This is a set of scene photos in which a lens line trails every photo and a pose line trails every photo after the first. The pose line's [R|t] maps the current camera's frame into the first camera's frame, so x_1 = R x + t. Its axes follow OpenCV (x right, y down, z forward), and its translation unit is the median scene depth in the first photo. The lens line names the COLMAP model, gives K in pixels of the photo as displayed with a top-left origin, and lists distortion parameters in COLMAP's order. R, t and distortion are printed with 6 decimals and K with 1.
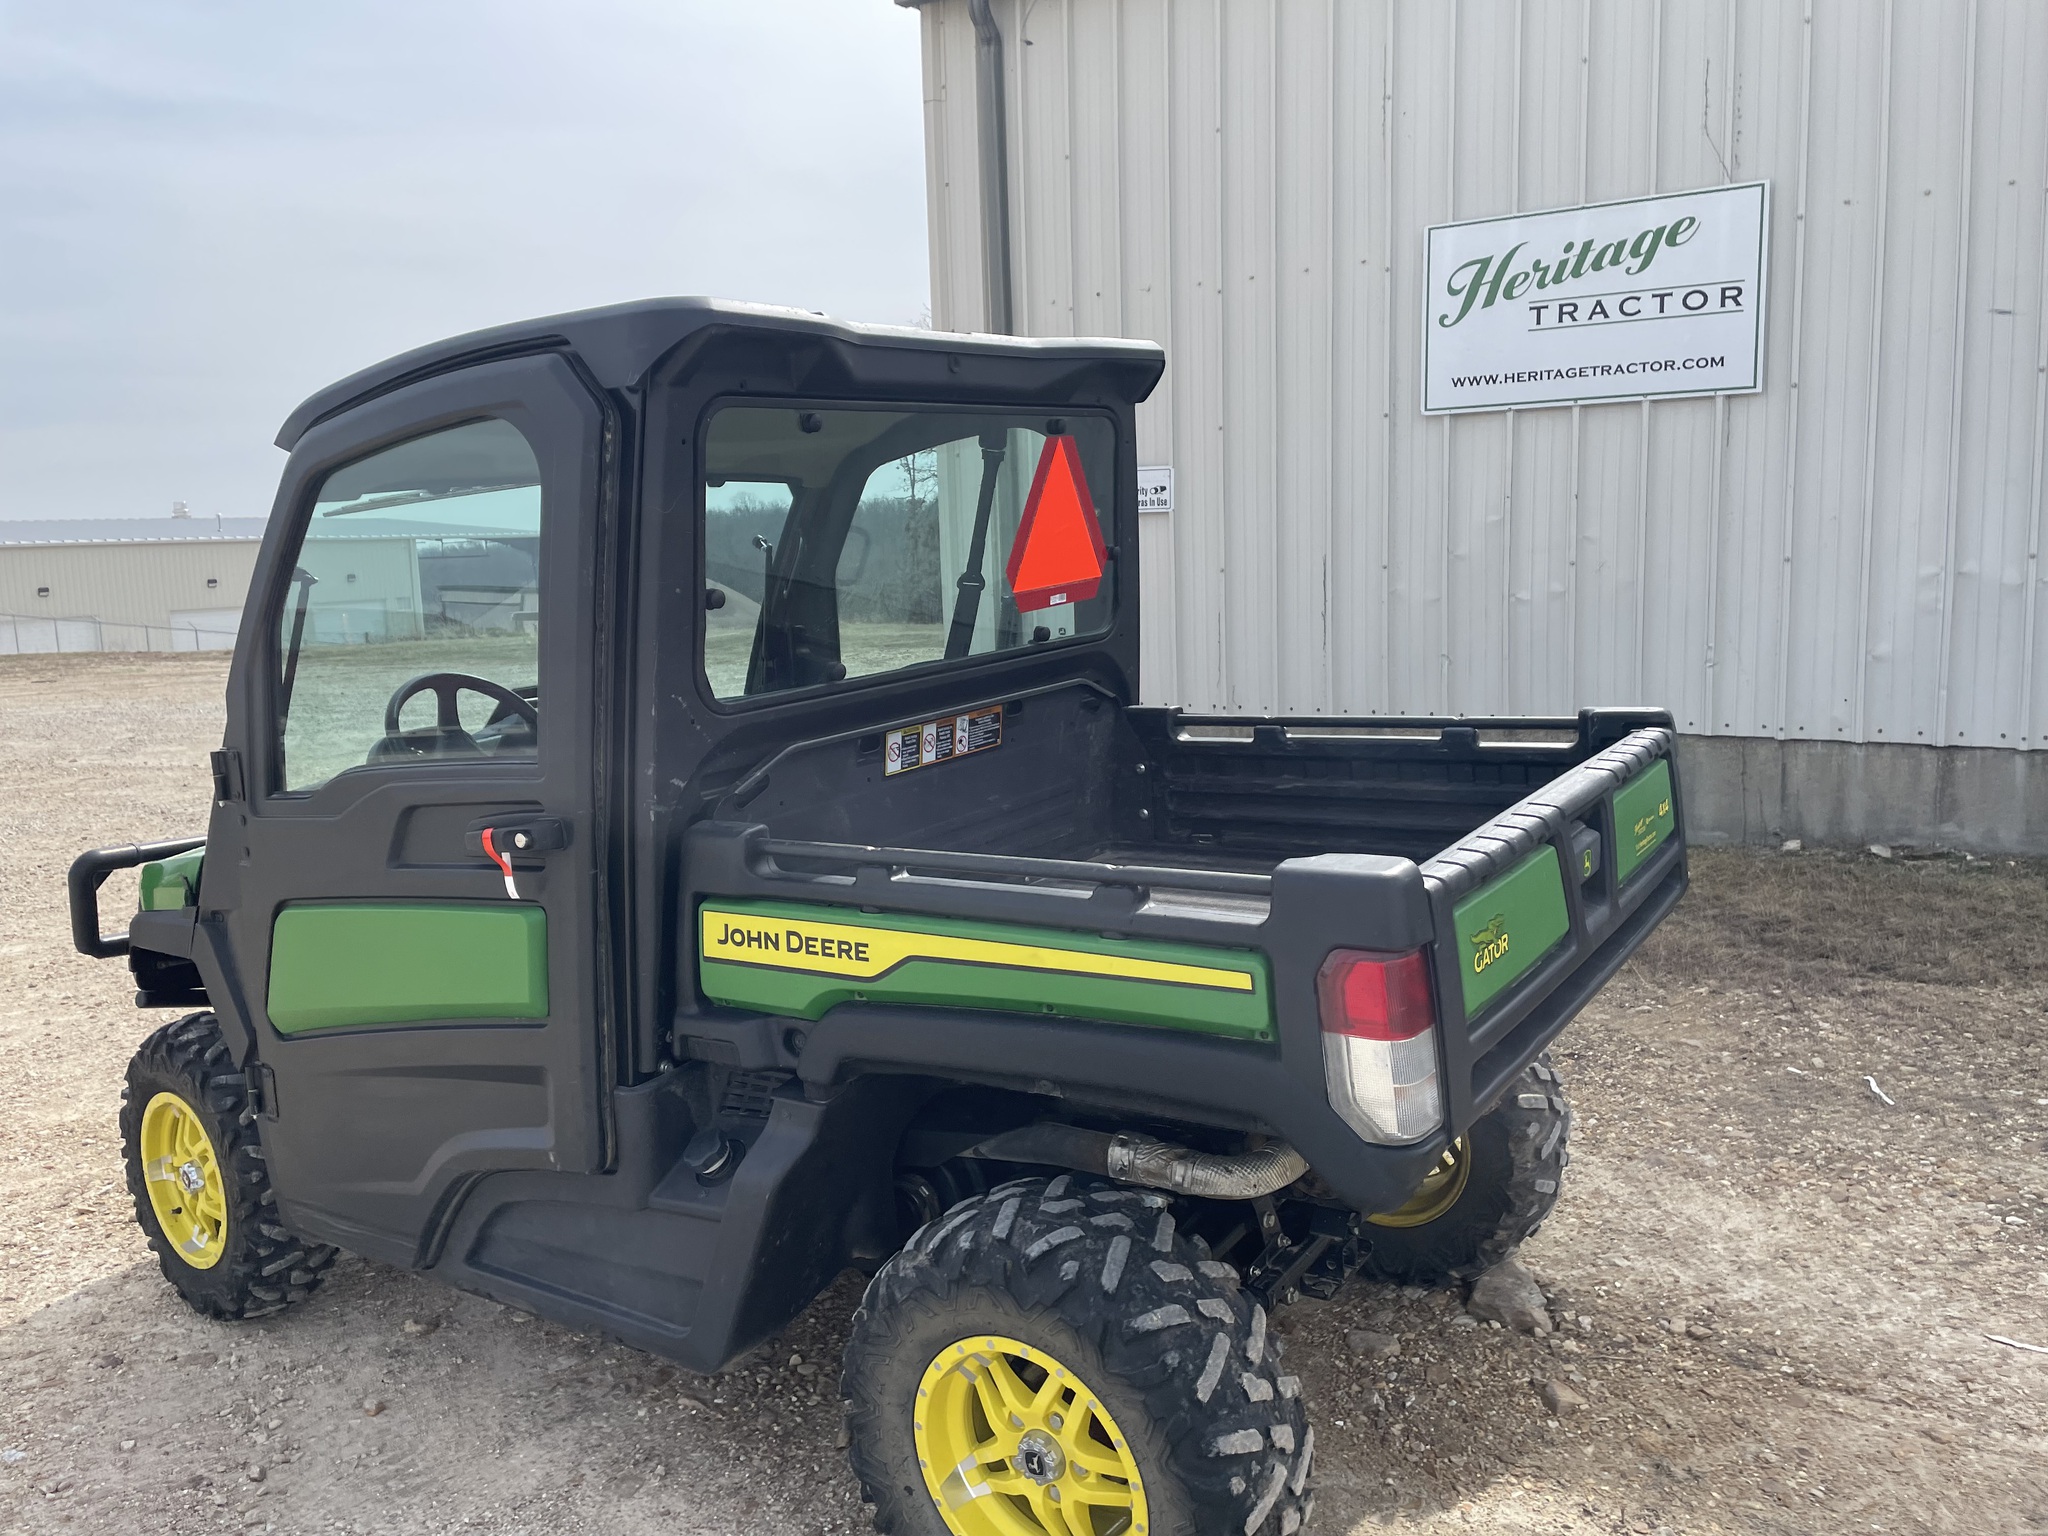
lens RADIAL K [[1544.1, 0, 1003.5], [0, 1544.1, 732.9], [0, 0, 1]] dist [0.091988, -0.121833]
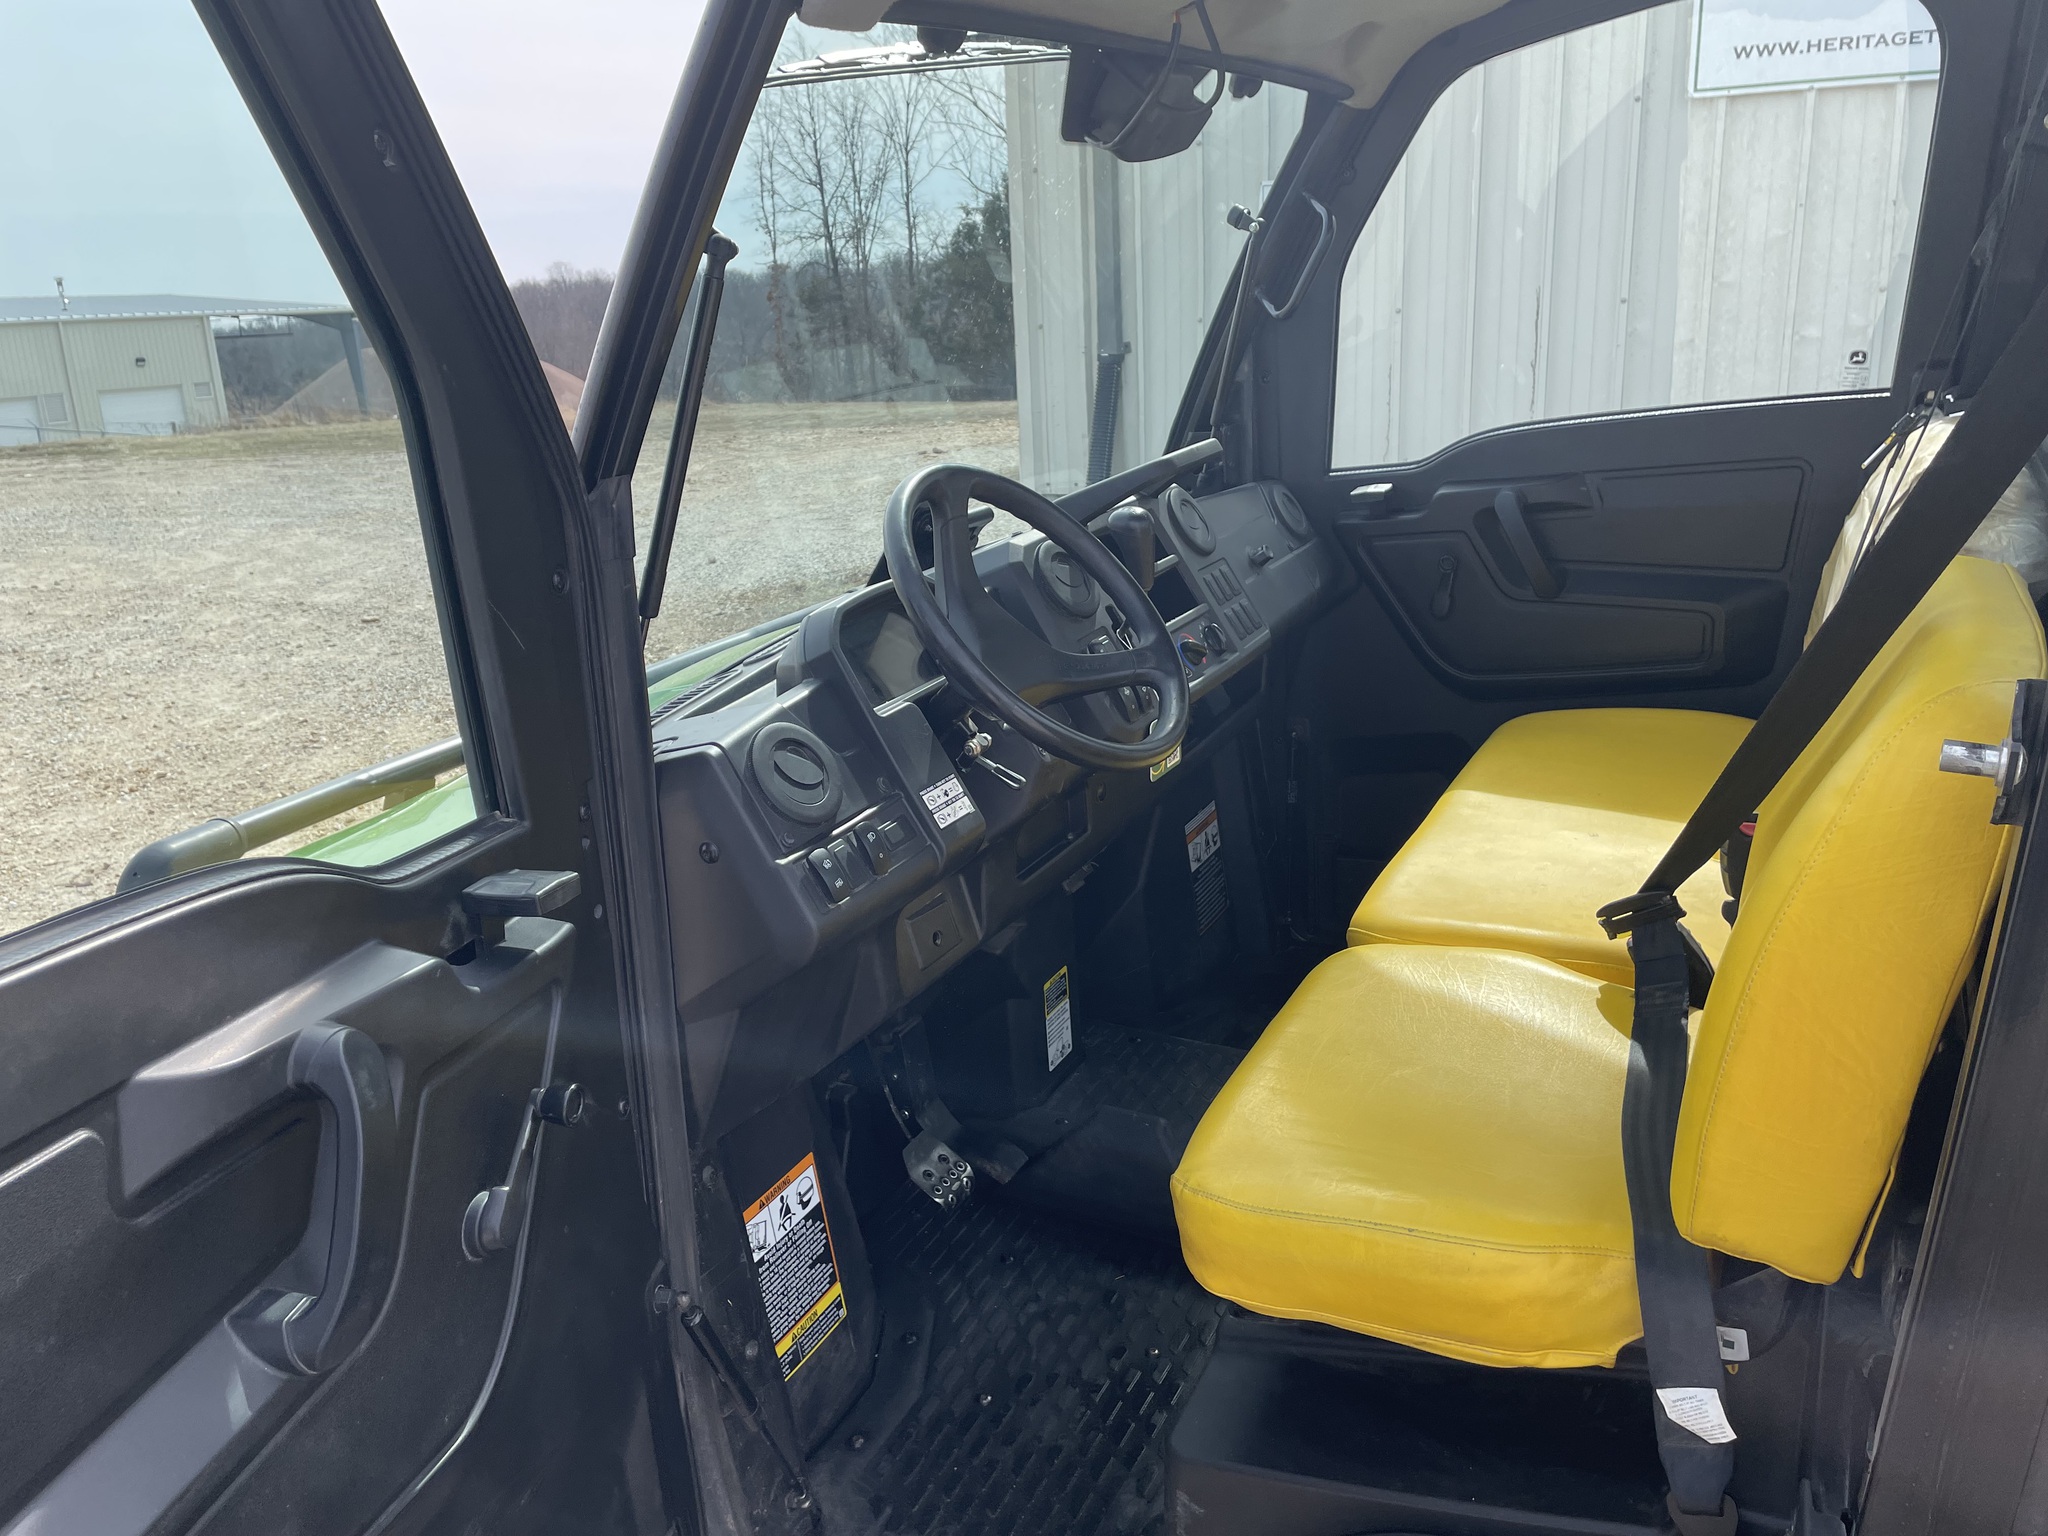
lens RADIAL K [[1539.1, 0, 1003.9], [0, 1539.1, 737.4], [0, 0, 1]] dist [0.114732, -0.156081]
pose [[0.994423, -0.041286, 0.097048, -0.190080], [0.027091, 0.989312, 0.143277, -0.011214], [-0.101926, -0.139849, 0.984913, 0.256356]]
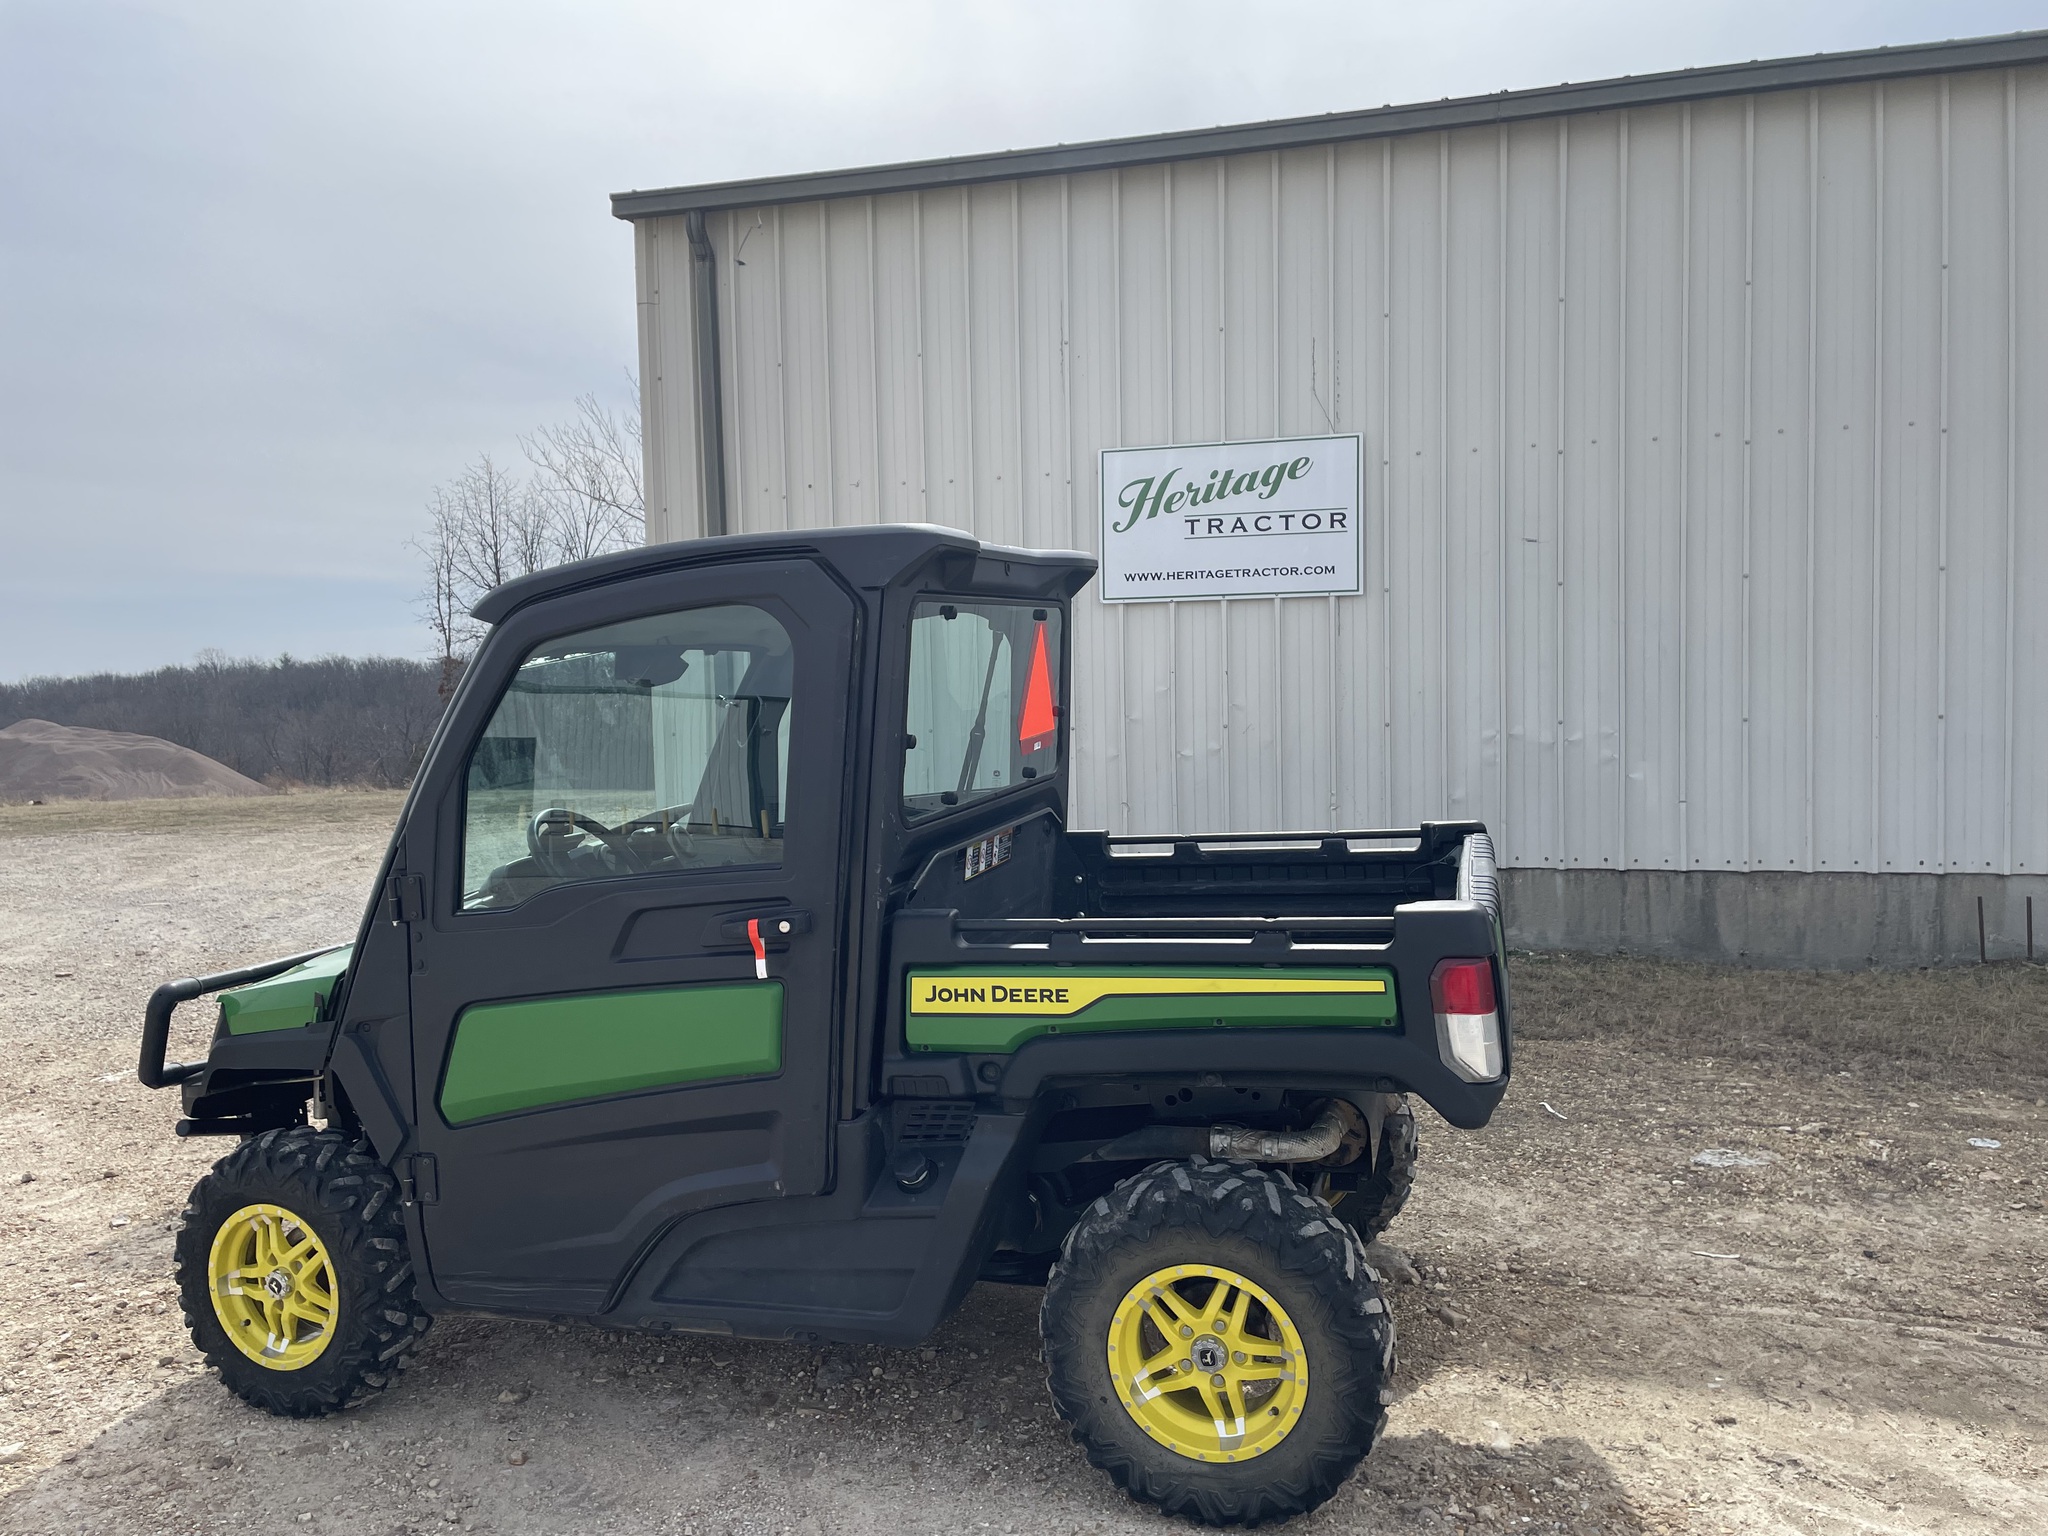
lens RADIAL K [[1542.3, 0, 1001.1], [0, 1542.3, 745.0], [0, 0, 1]] dist [0.094877, -0.124762]
pose [[0.953138, 0.000328, 0.302535, -0.191744], [0.029584, 0.995106, -0.094283, 0.016449], [-0.301085, 0.098814, 0.948464, -0.105341]]
